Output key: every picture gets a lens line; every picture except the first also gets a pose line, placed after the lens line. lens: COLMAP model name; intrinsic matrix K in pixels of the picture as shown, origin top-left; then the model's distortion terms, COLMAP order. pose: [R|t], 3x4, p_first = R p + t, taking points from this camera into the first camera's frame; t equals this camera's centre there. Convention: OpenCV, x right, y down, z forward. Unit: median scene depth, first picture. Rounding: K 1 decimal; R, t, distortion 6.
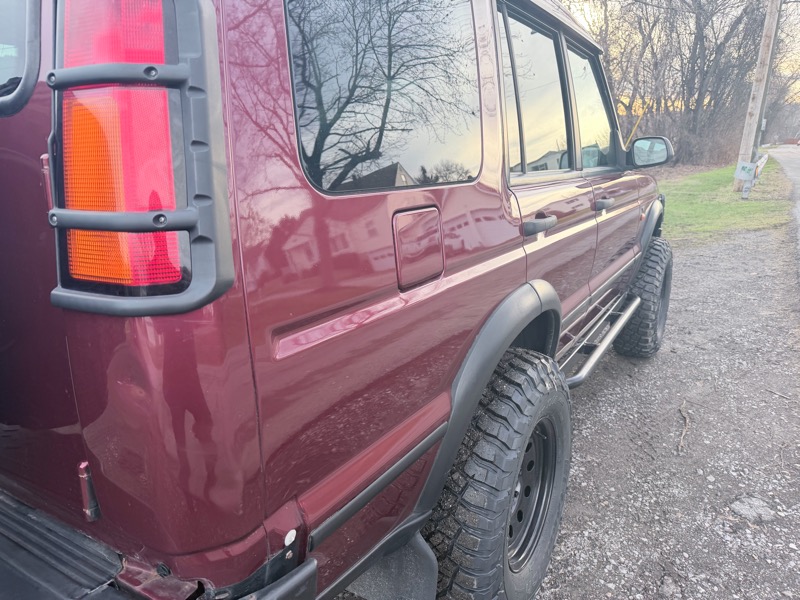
lens RADIAL K [[564.1, 0, 400.9], [0, 564.1, 300.4], [0, 0, 1]] dist [0.032137, -0.042547]
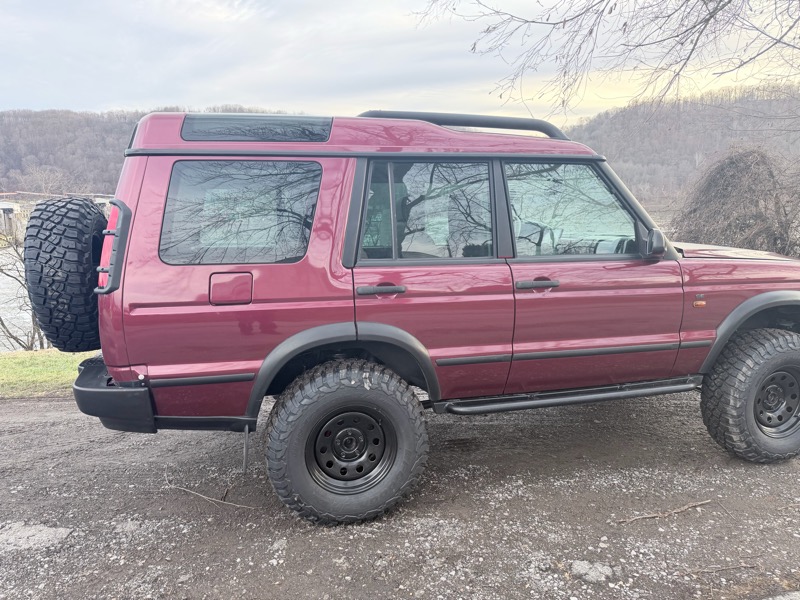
lens RADIAL K [[564.1, 0, 398.8], [0, 564.1, 295.9], [0, 0, 1]] dist [0.032137, -0.042547]
pose [[0.715375, 0.097353, -0.691926, 1.007897], [-0.171799, 0.984355, -0.039124, -0.043615], [0.677292, 0.146861, 0.720908, -0.109295]]
